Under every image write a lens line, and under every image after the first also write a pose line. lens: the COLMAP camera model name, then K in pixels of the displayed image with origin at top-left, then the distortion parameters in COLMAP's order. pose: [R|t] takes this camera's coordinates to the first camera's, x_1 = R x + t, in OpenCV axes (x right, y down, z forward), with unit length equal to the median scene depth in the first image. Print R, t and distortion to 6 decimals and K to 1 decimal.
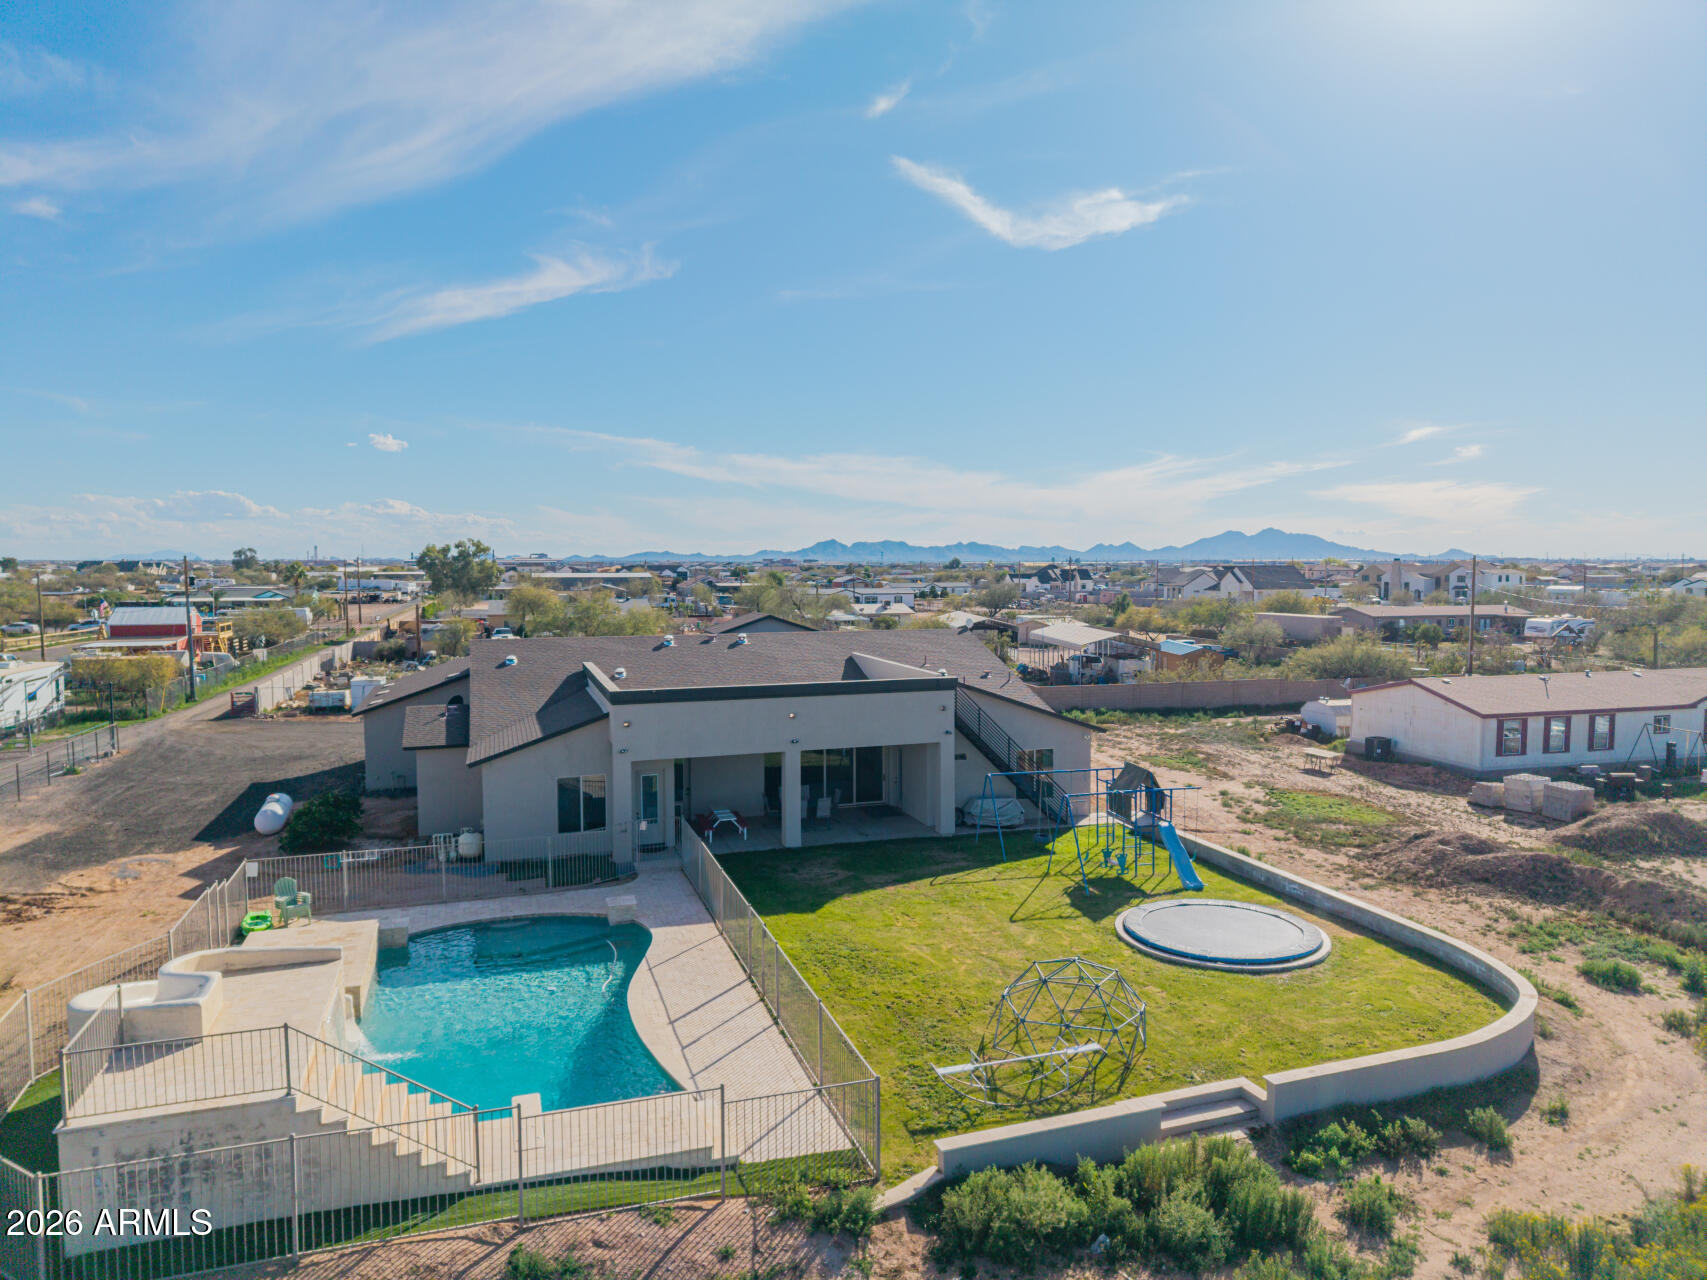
lens RADIAL K [[1137.0, 0, 855.9], [0, 1137.0, 603.2], [0, 0, 1]] dist [0.027002, -0.025332]
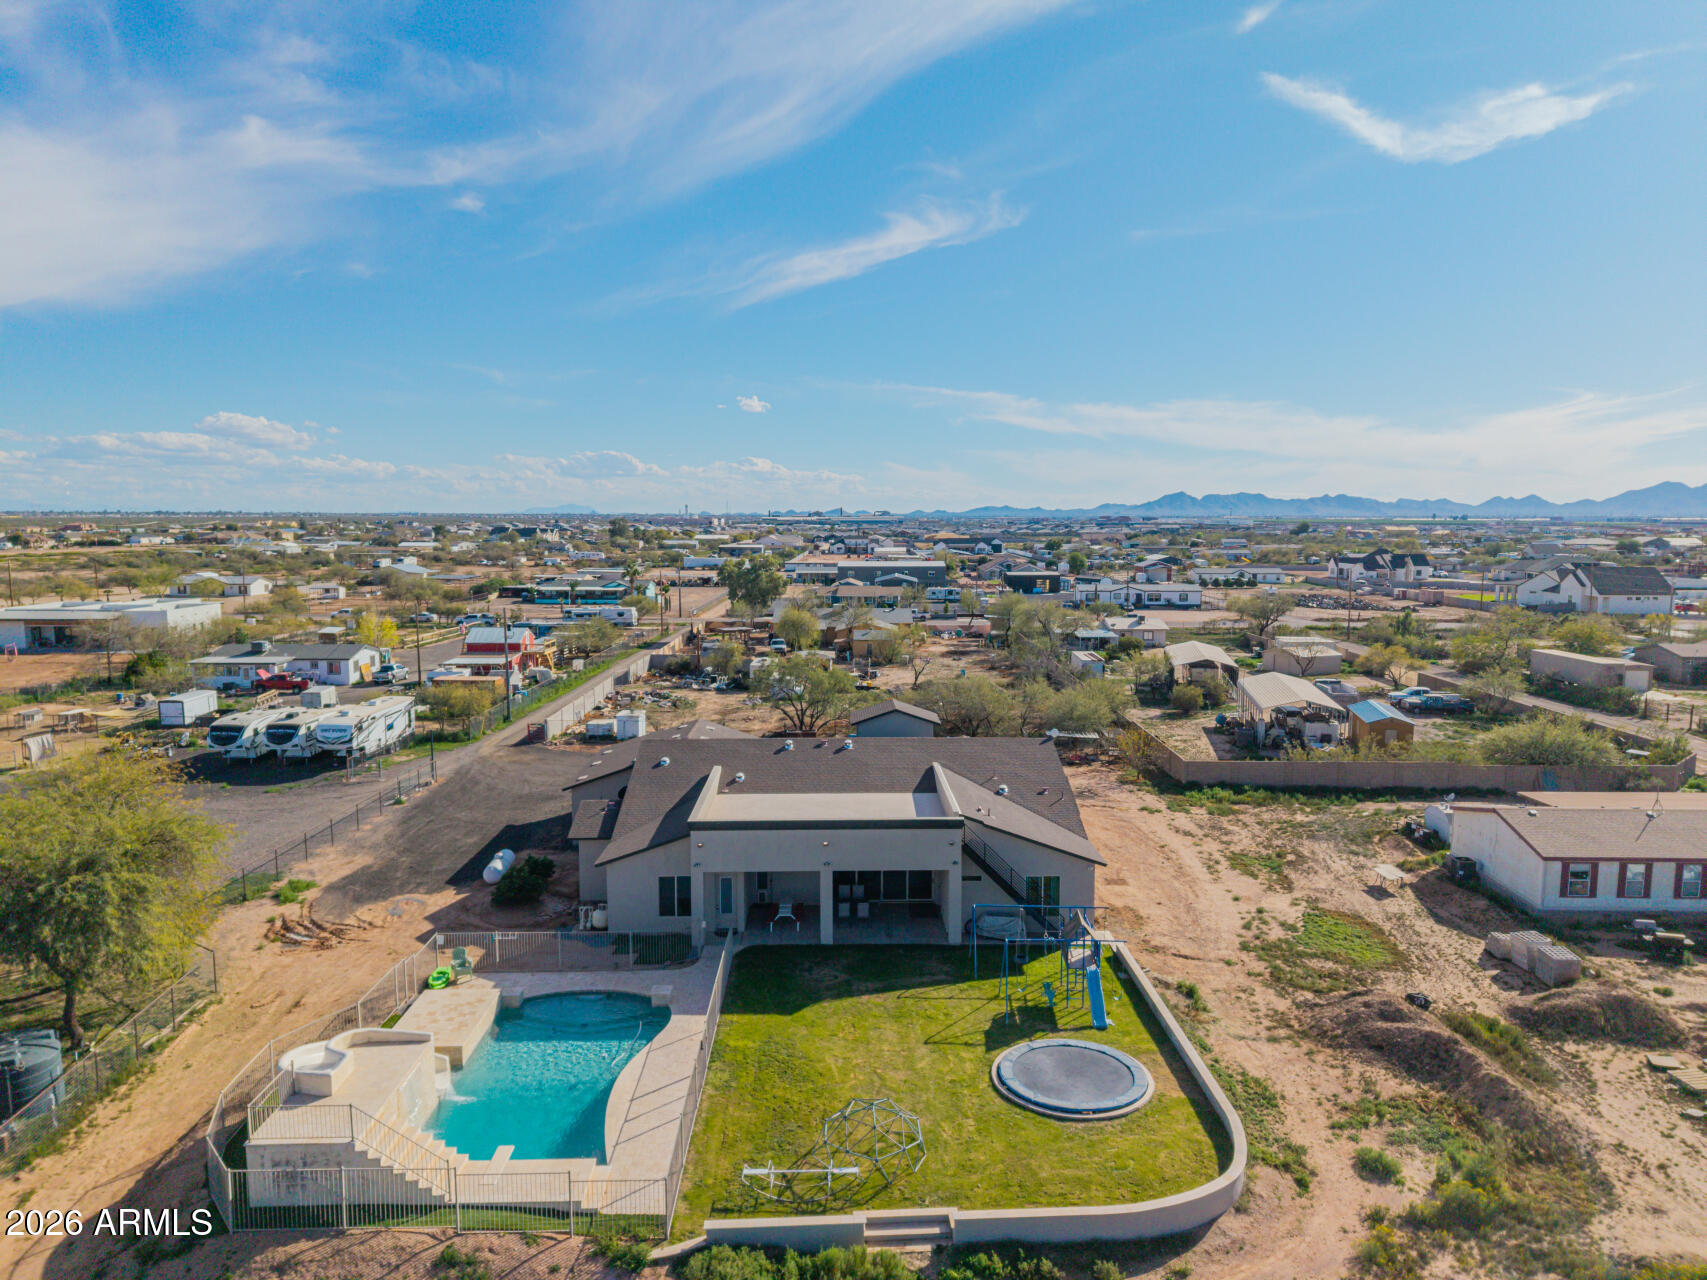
lens RADIAL K [[1137.0, 0, 856.1], [0, 1137.0, 628.9], [0, 0, 1]] dist [0.027002, -0.025332]
pose [[0.956671, 0.032617, -0.289339, 0.387485], [-0.014547, 0.997819, 0.064385, -0.258964], [0.290808, -0.057386, 0.955059, -0.240346]]
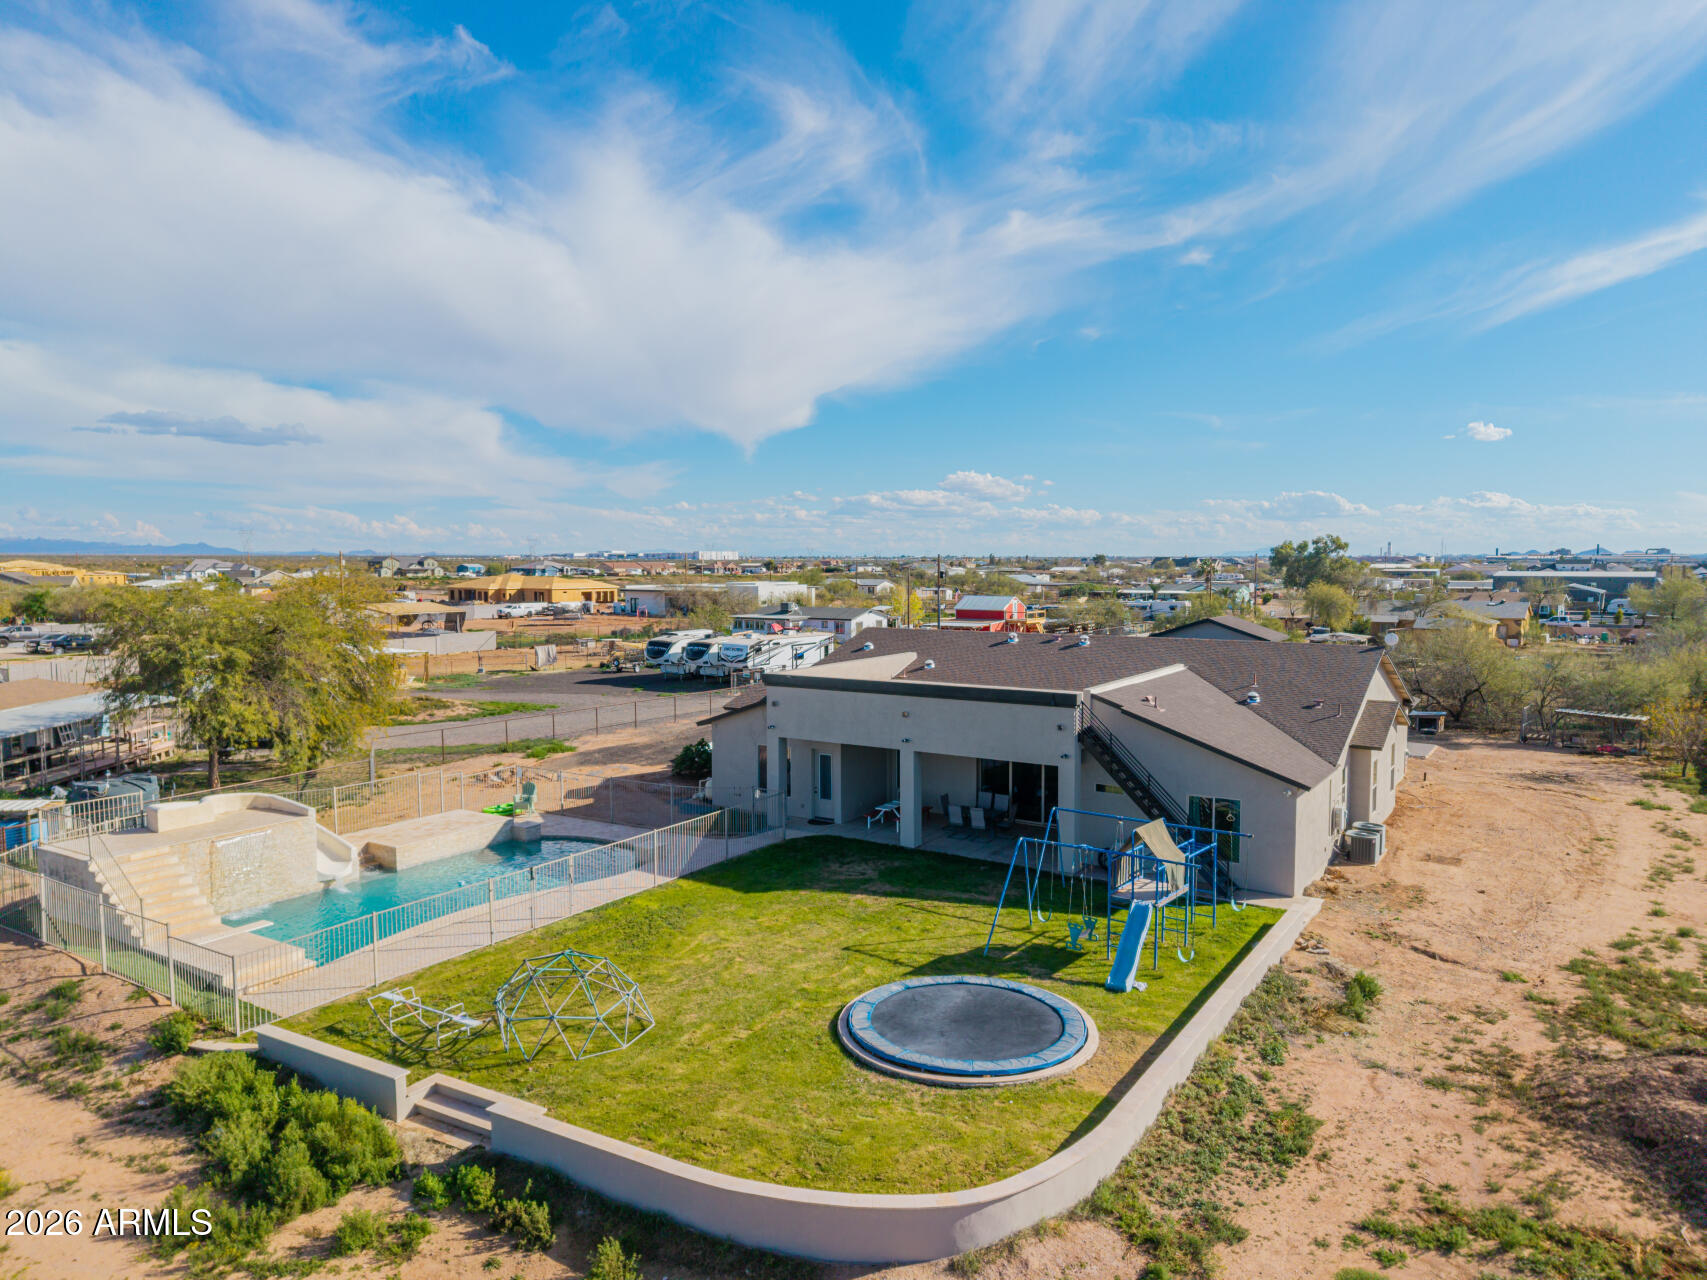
lens RADIAL K [[1137.0, 0, 856.9], [0, 1137.0, 638.6], [0, 0, 1]] dist [0.027002, -0.025332]
pose [[0.633610, 0.056480, -0.771588, 0.762503], [-0.029970, 0.998375, 0.048470, -0.015987], [0.773072, -0.007586, 0.634273, 0.381879]]
